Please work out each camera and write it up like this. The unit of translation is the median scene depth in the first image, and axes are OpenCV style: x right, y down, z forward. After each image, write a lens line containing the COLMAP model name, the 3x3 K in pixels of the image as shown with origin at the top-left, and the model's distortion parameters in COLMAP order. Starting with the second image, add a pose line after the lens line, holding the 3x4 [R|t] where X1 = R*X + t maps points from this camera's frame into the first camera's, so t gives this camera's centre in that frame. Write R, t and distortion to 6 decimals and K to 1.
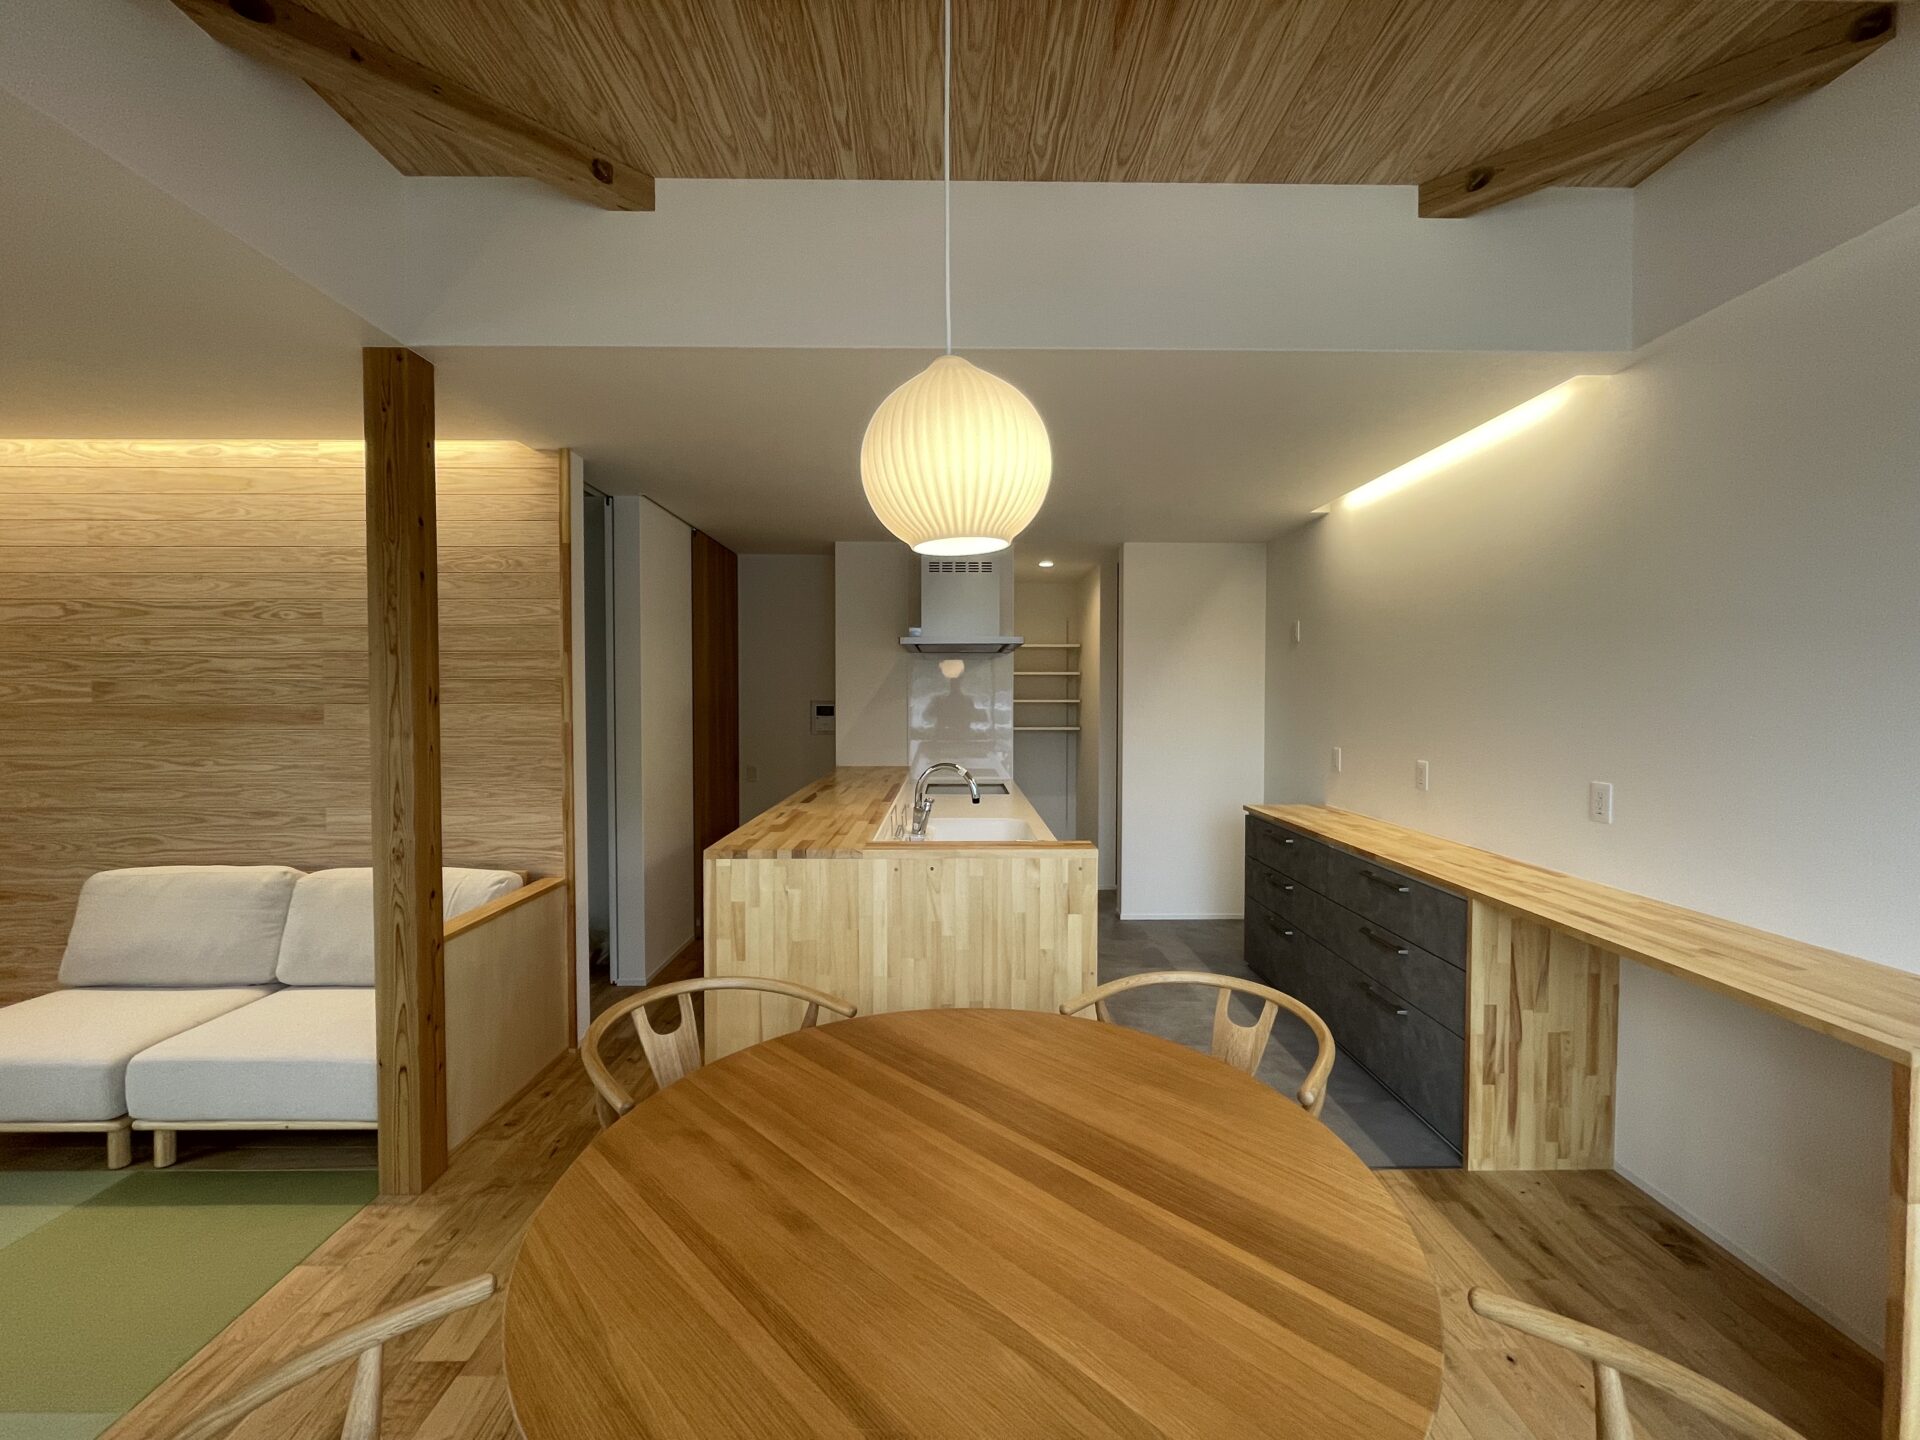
lens RADIAL K [[781.4, 0, 961.2], [0, 781.4, 718.4], [0, 0, 1]] dist [-0.002899, 0.000399]
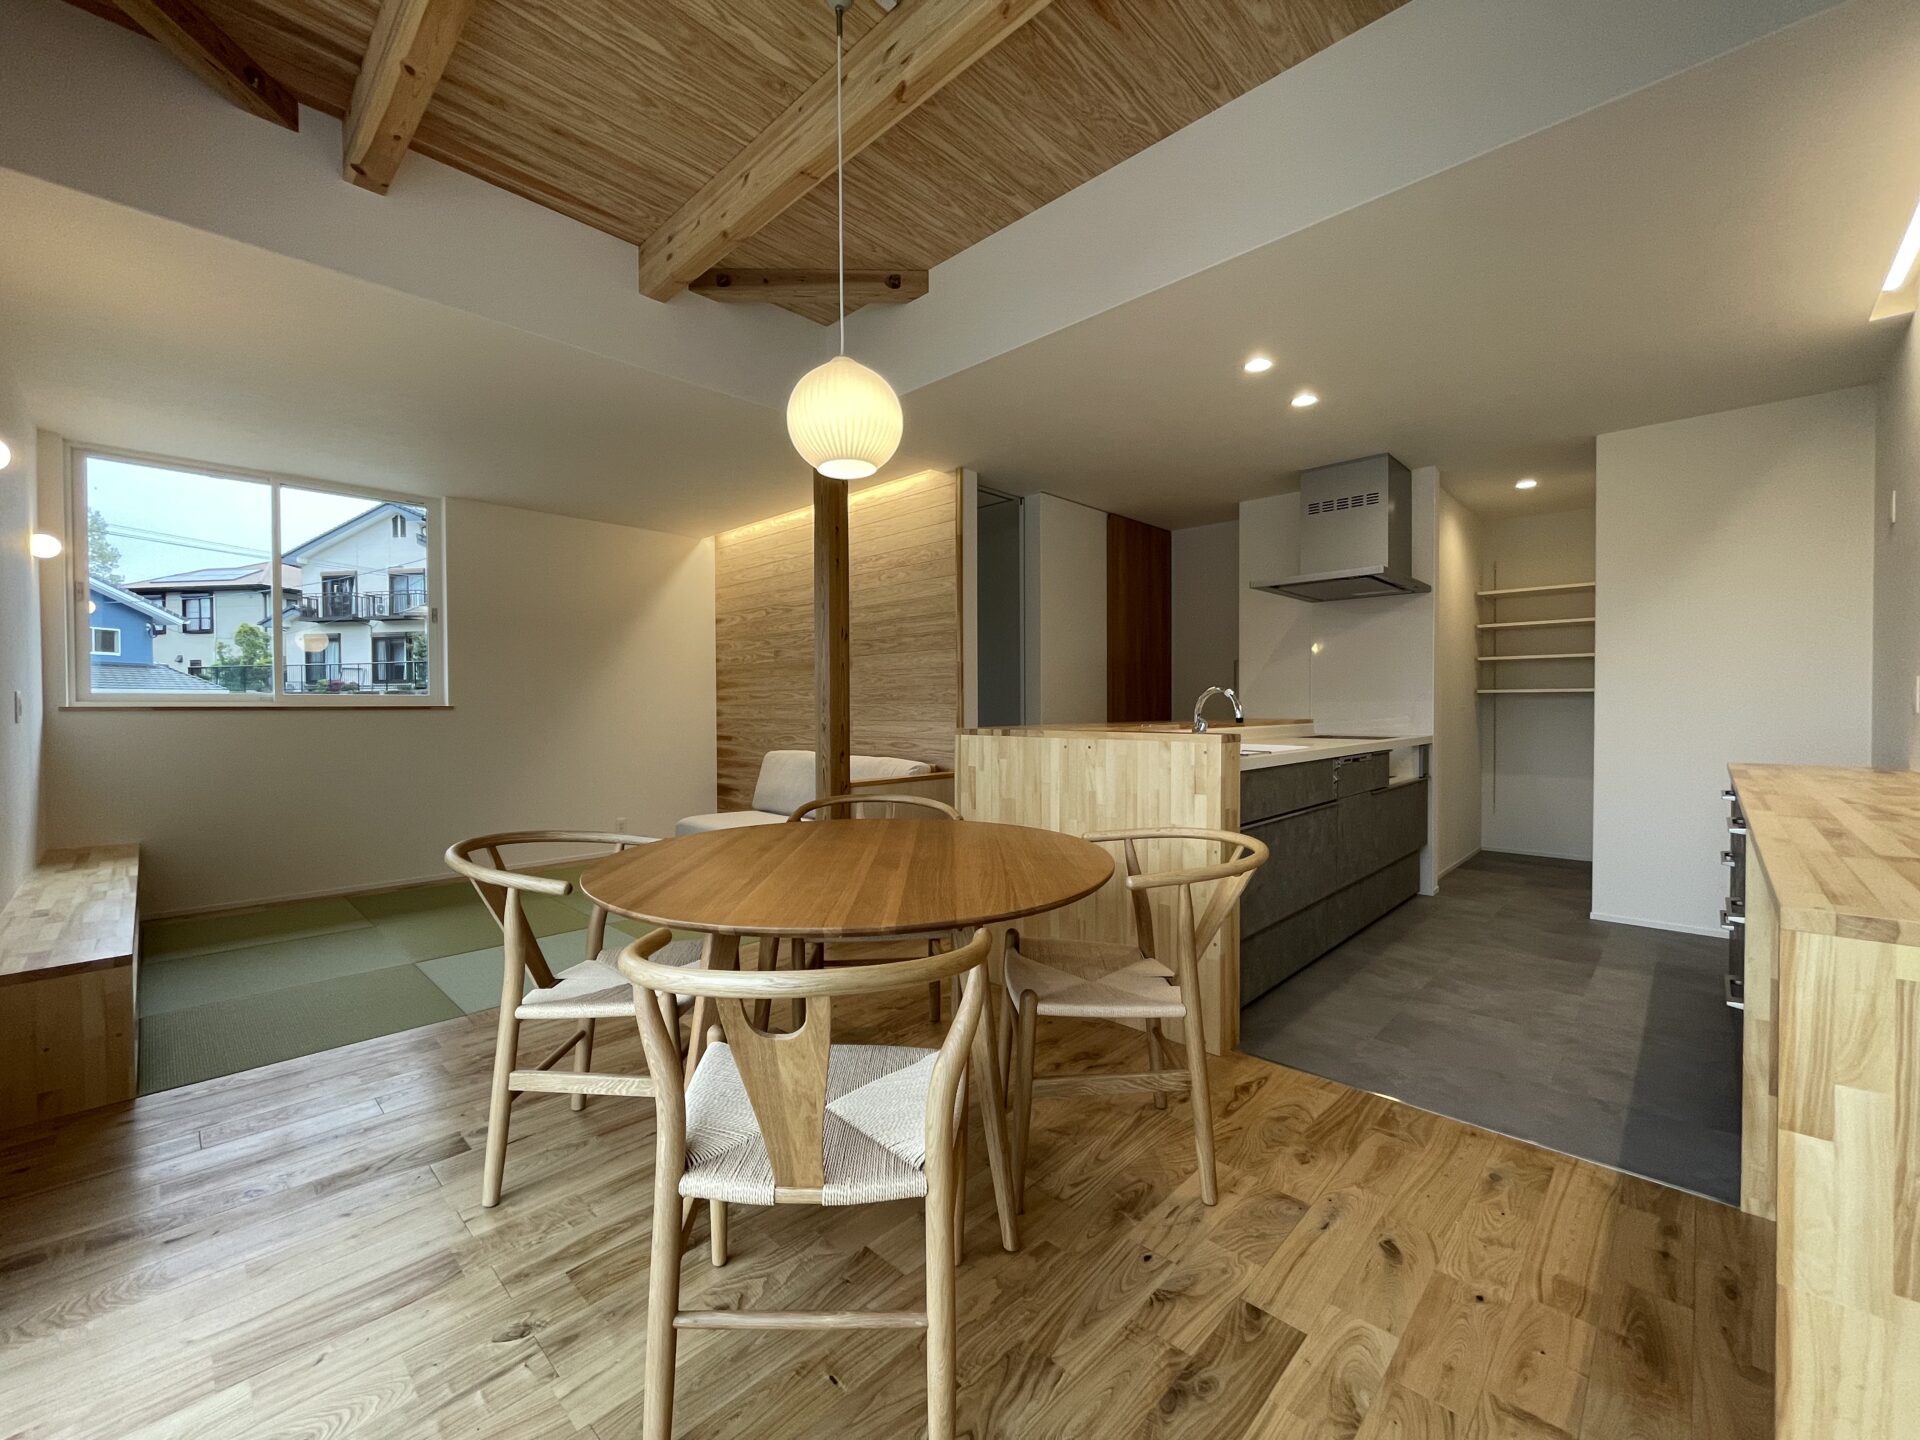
lens RADIAL K [[781.4, 0, 961.3], [0, 781.4, 720.3], [0, 0, 1]] dist [-0.002899, 0.000399]
pose [[0.712716, 0.009466, -0.701389, 0.667054], [-0.015650, 0.999875, -0.002408, 0.156601], [0.701278, 0.012694, 0.712775, -0.001835]]
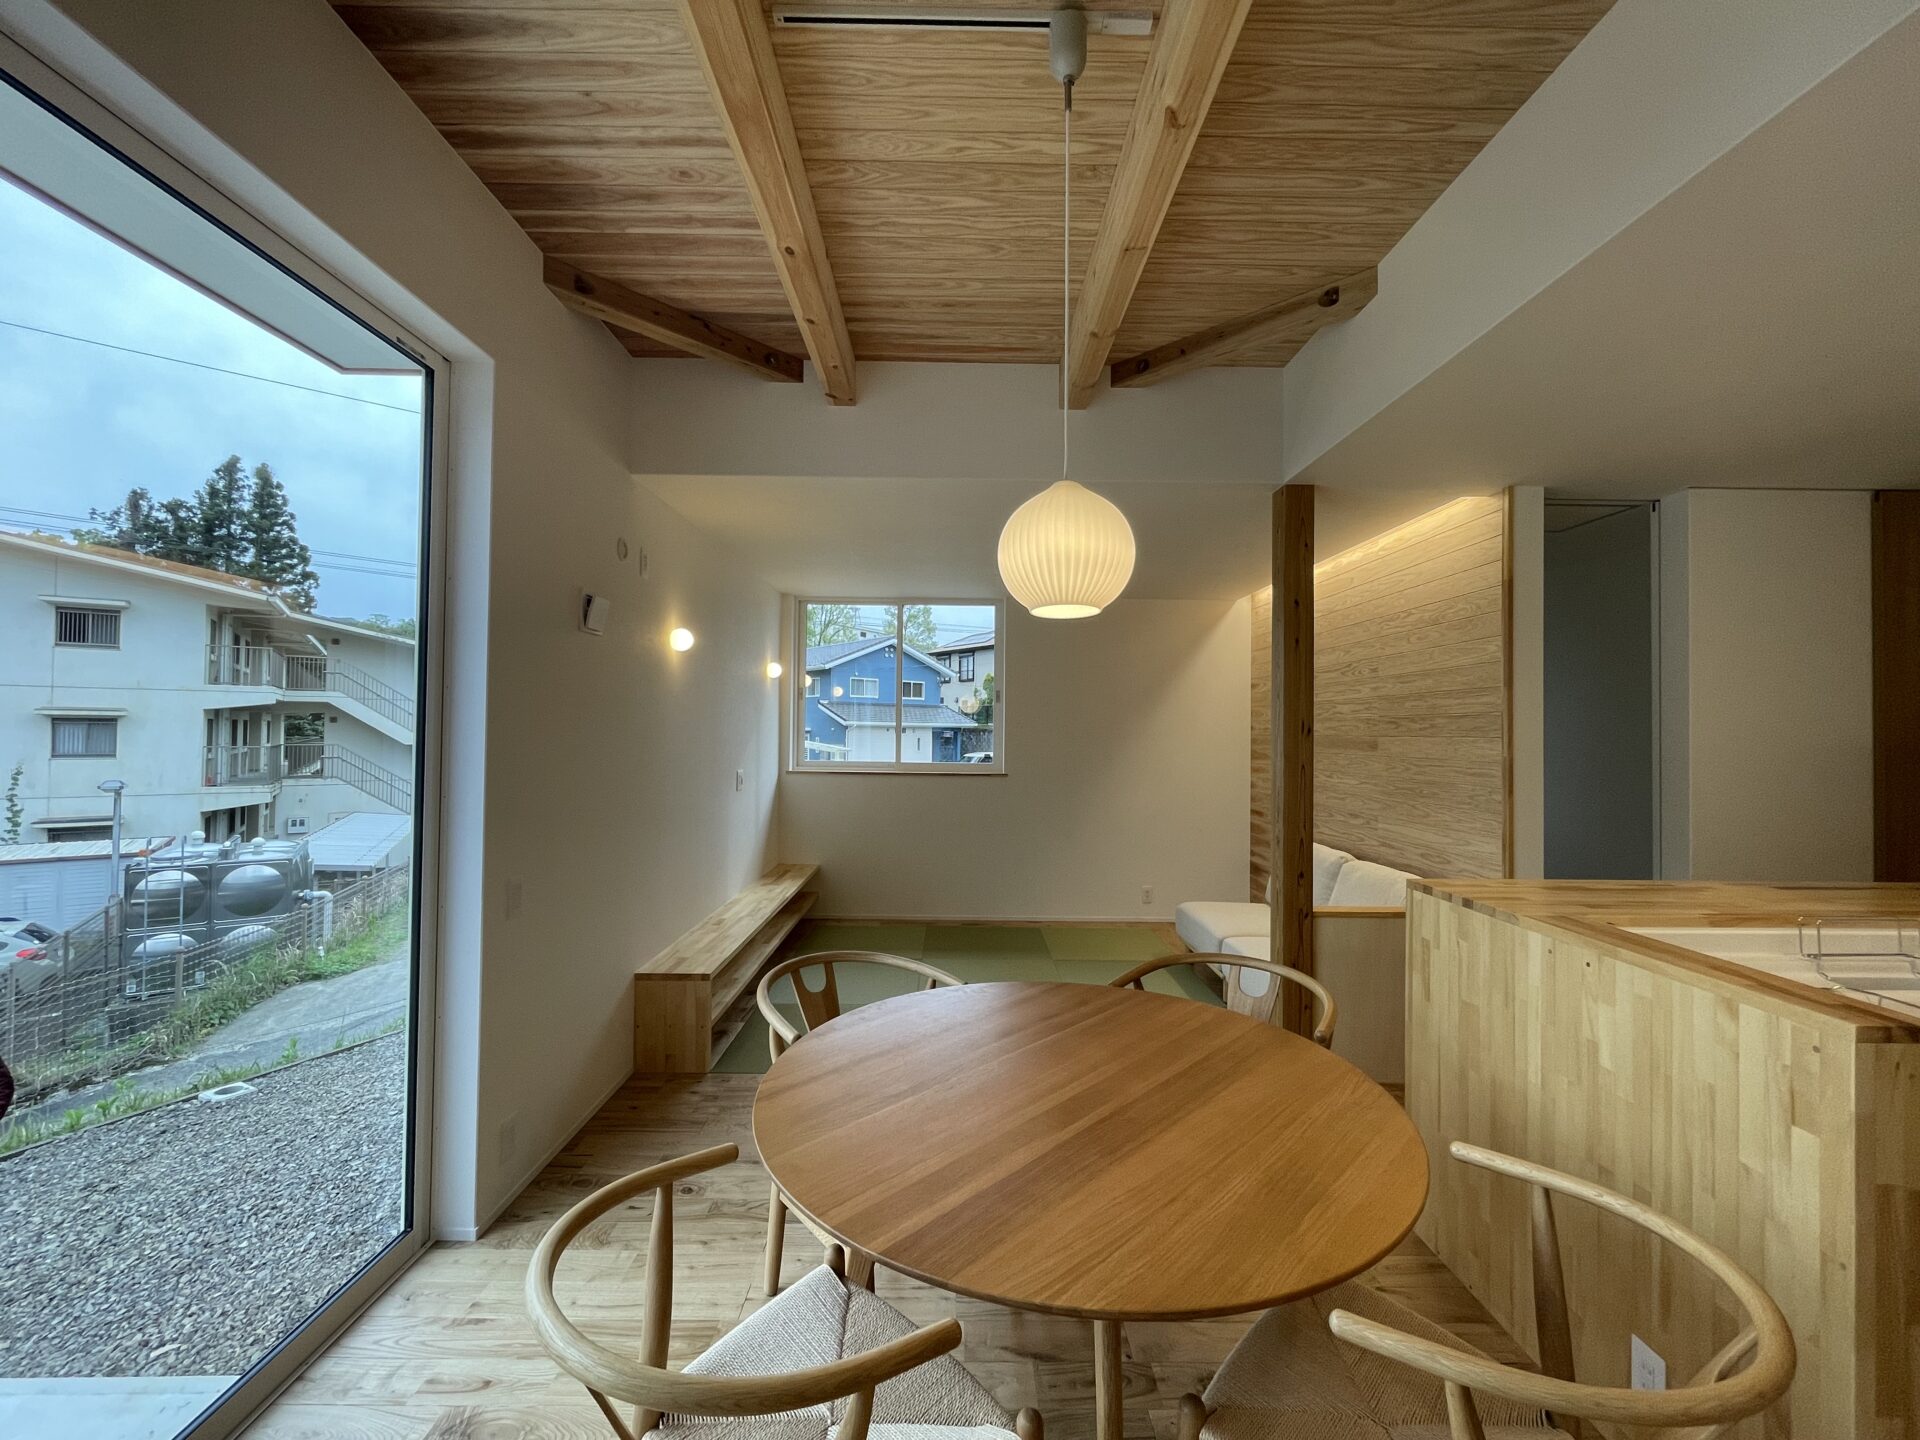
lens RADIAL K [[781.4, 0, 960.0], [0, 781.4, 718.4], [0, 0, 1]] dist [-0.002899, 0.000399]
pose [[-0.007803, -0.016023, -0.999841, 0.689263], [-0.039875, 0.999081, -0.015700, -0.000143], [0.999174, 0.039746, -0.008435, 0.415650]]
